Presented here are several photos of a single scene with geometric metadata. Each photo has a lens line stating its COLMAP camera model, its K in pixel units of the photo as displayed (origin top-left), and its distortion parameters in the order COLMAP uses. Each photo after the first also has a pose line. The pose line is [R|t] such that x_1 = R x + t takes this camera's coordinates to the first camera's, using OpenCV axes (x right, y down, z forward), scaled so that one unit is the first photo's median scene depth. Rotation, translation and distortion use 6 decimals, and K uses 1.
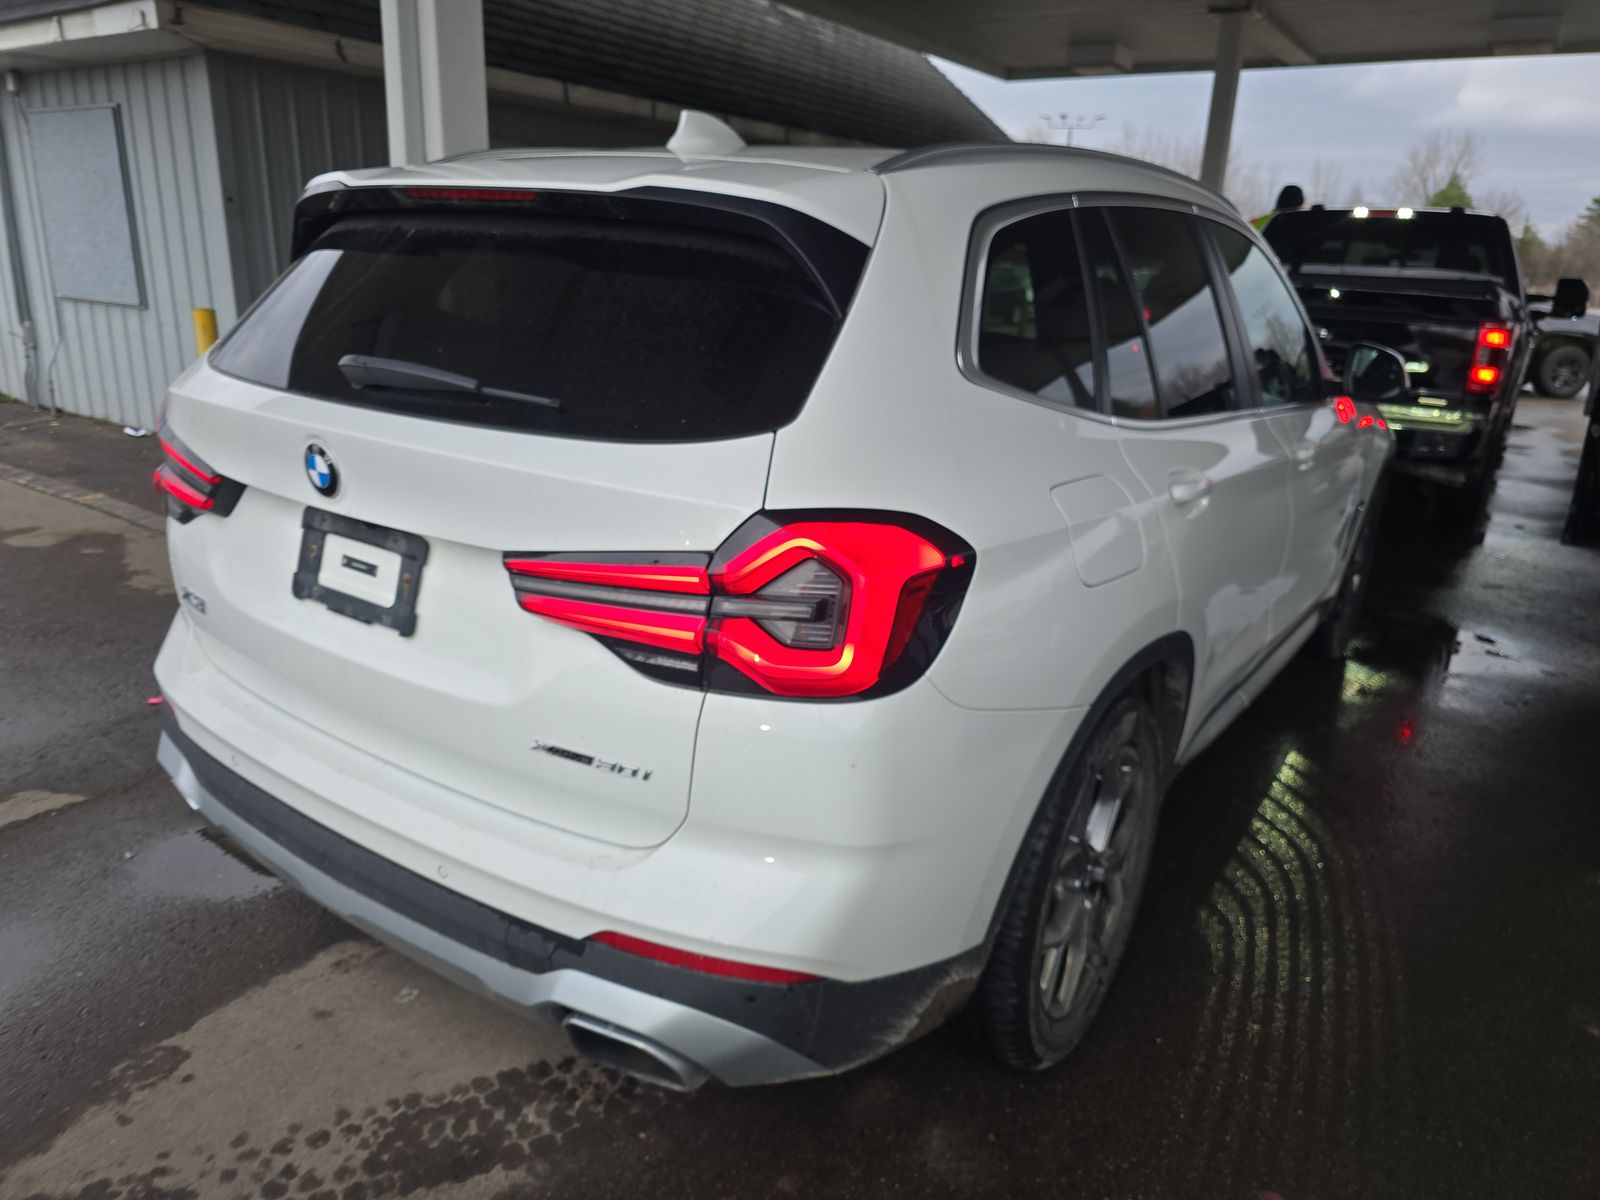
lens RADIAL K [[1077.8, 0, 796.1], [0, 1077.8, 602.0], [0, 0, 1]] dist [0.002436, -0.038306]
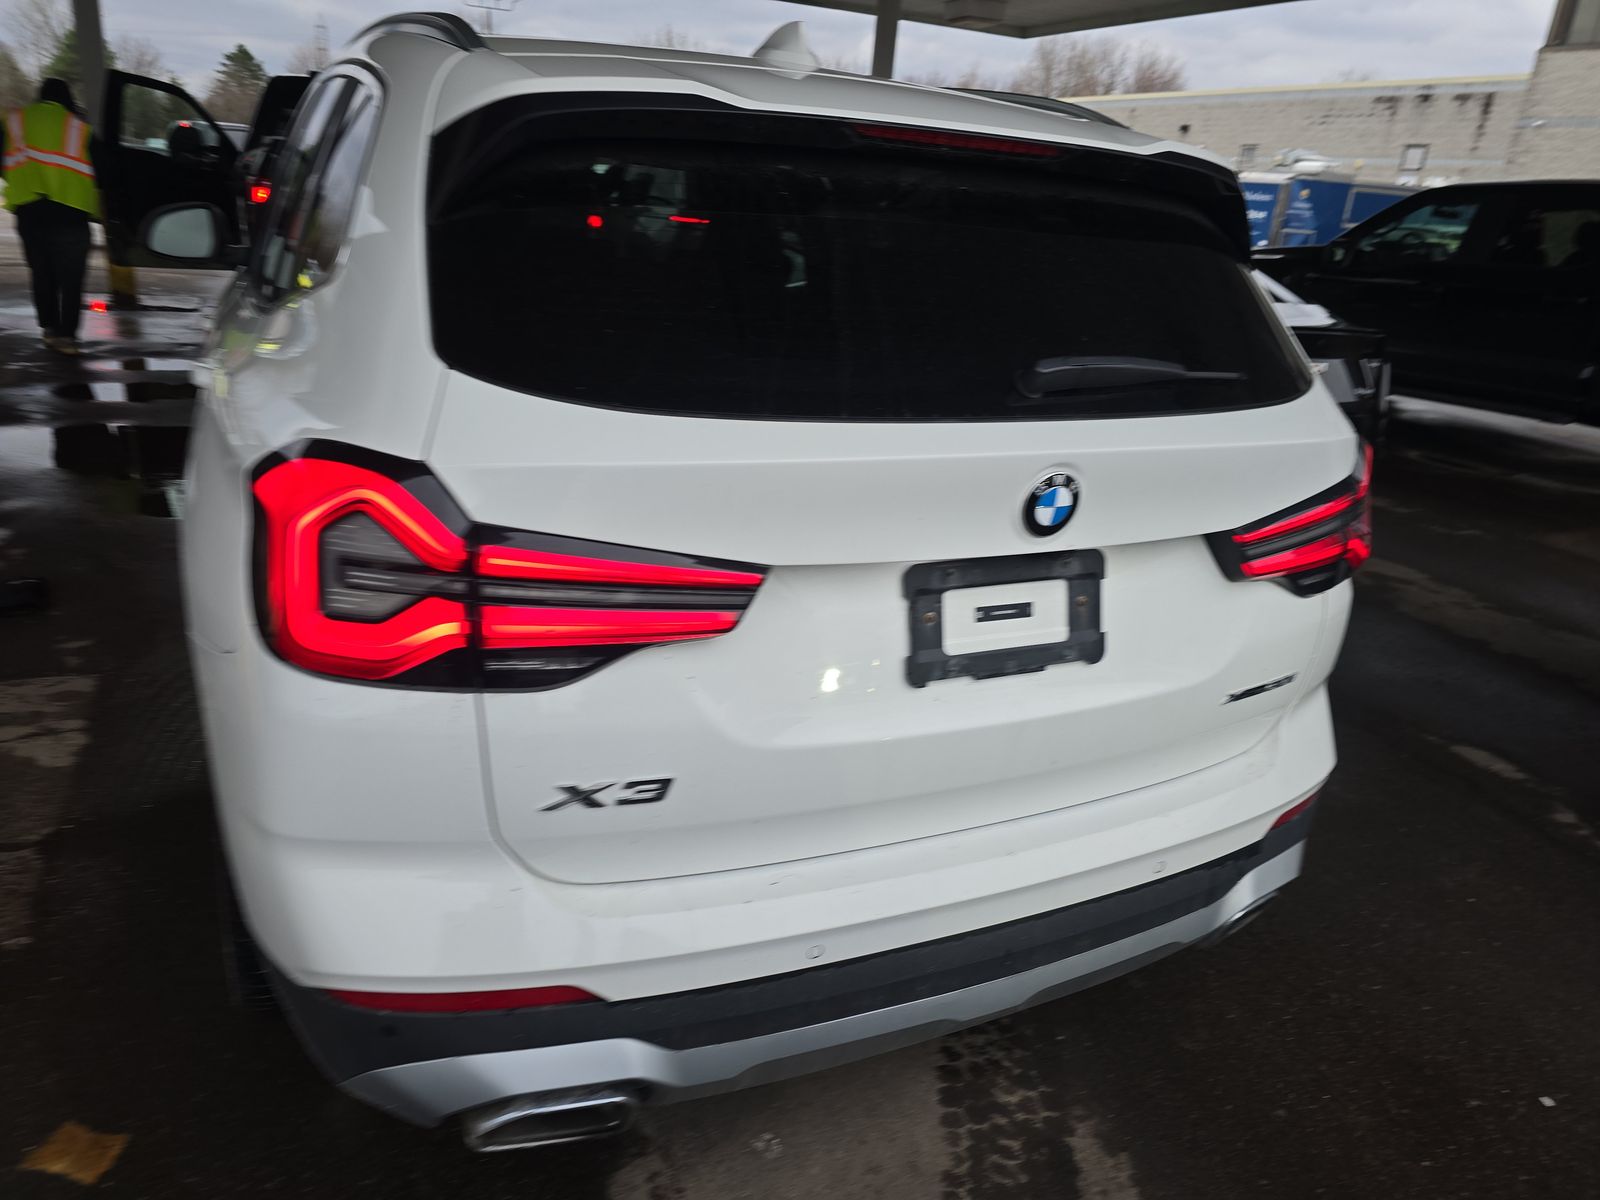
lens RADIAL K [[1077.8, 0, 796.1], [0, 1077.8, 602.0], [0, 0, 1]] dist [0.002436, -0.038306]
pose [[0.492320, -0.310312, 0.813220, -1.120768], [0.203335, 0.949442, 0.239195, -0.262571], [-0.846331, 0.047596, 0.530527, 0.684603]]
